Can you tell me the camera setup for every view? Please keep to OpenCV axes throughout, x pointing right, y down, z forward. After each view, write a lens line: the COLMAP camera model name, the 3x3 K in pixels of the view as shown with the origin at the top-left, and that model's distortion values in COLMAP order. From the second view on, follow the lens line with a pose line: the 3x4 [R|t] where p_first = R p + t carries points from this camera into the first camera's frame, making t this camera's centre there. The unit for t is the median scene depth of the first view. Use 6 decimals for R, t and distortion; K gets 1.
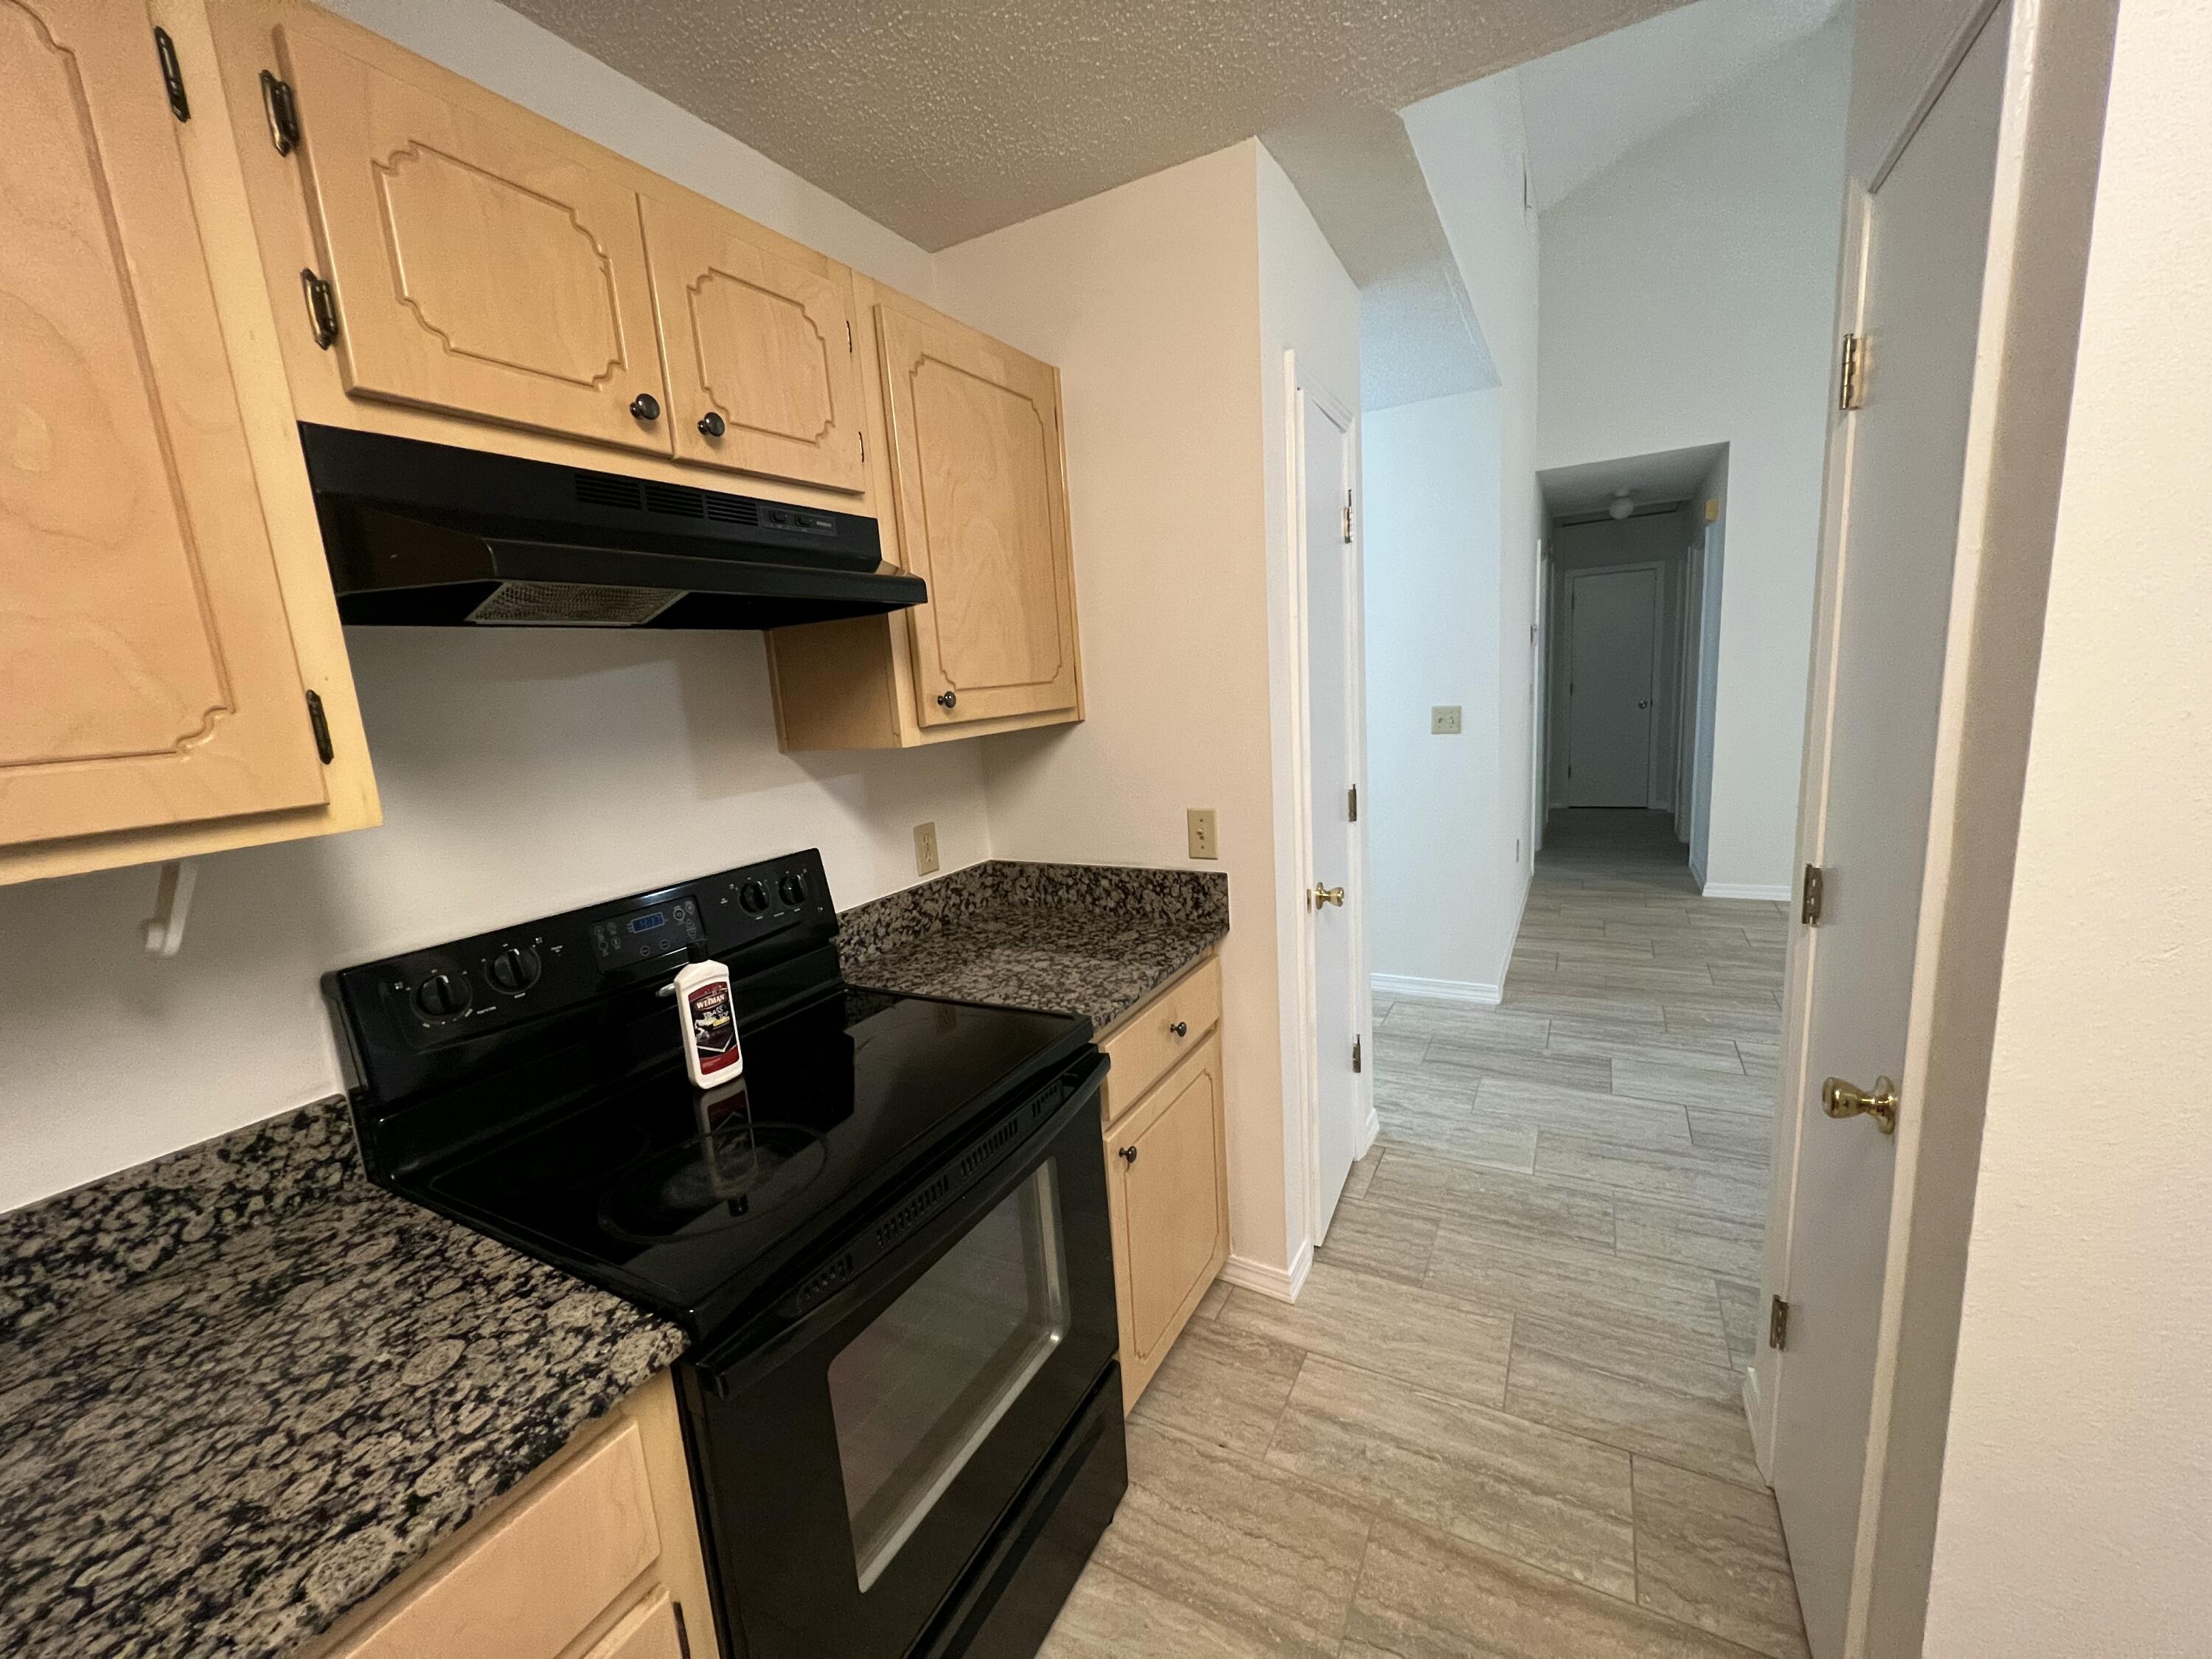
lens RADIAL K [[886.4, 0, 1106.0], [0, 886.4, 832.0], [0, 0, 1]] dist [-0.000571, 0.000346]
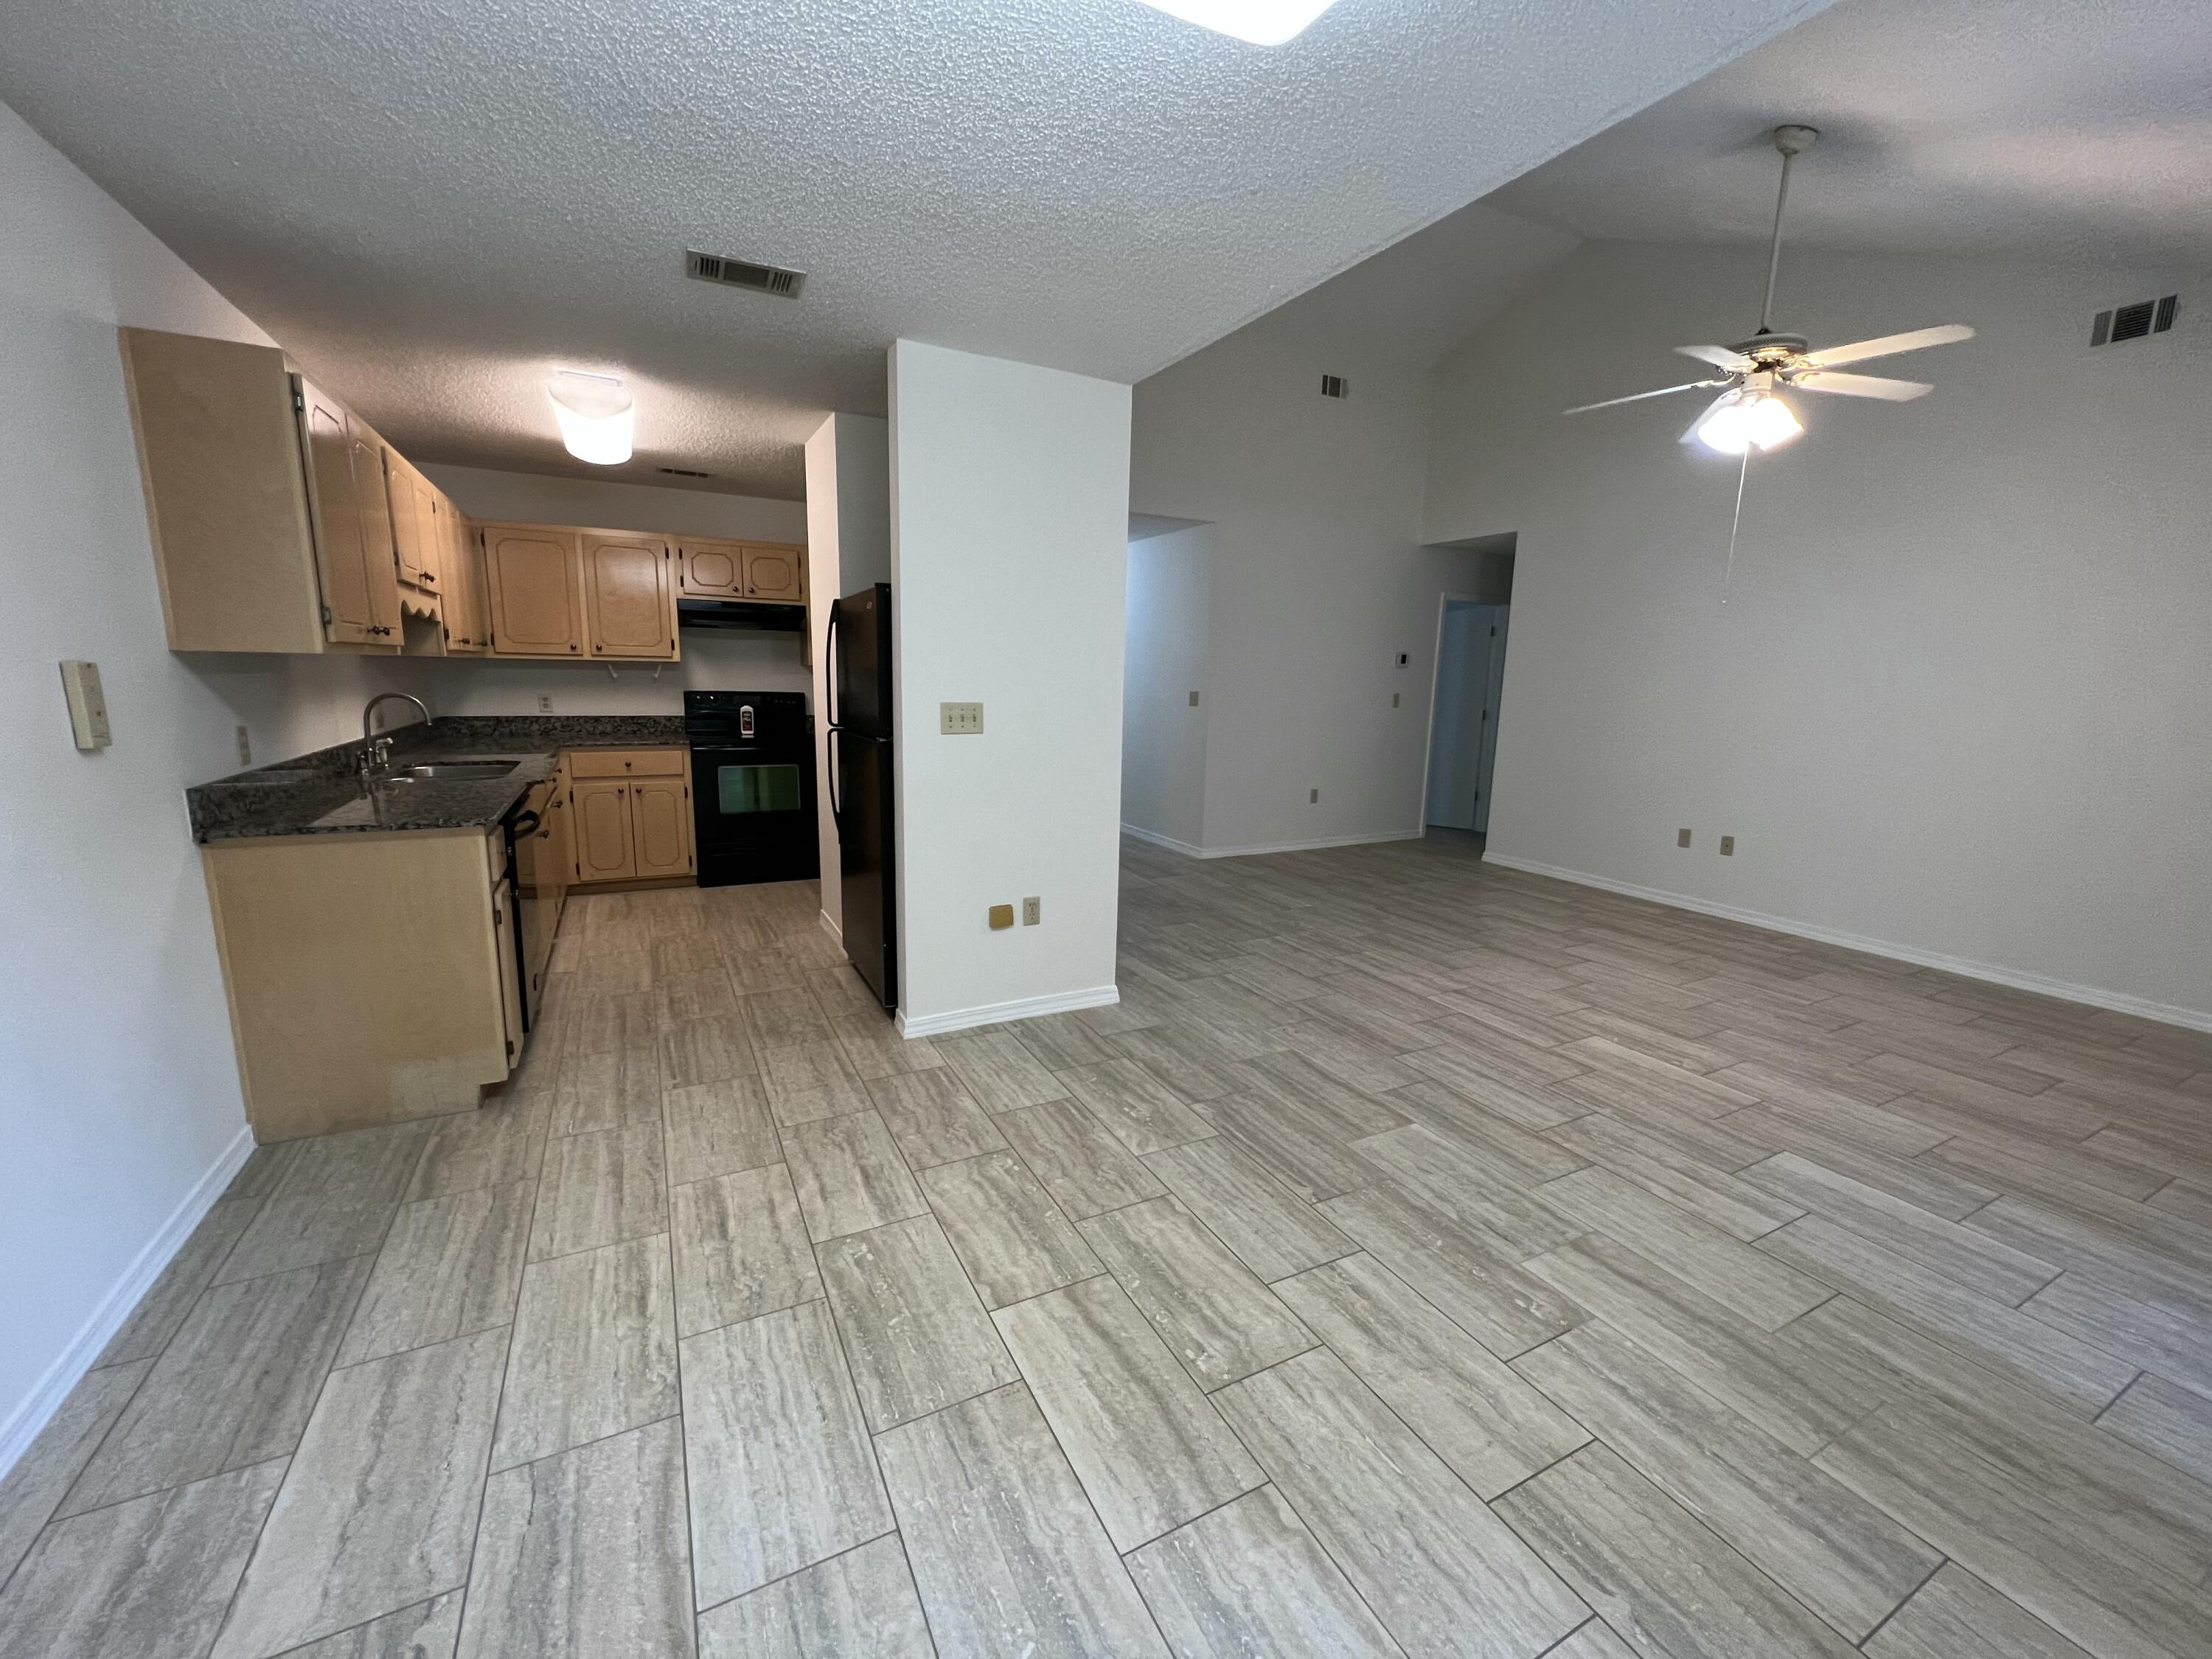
lens RADIAL K [[886.4, 0, 1103.8], [0, 886.4, 831.9], [0, 0, 1]] dist [-0.000571, 0.000346]
pose [[0.827698, 0.183868, -0.530196, 3.019701], [-0.175968, 0.982187, 0.065908, 0.137614], [0.532870, 0.038745, 0.845310, -1.537096]]
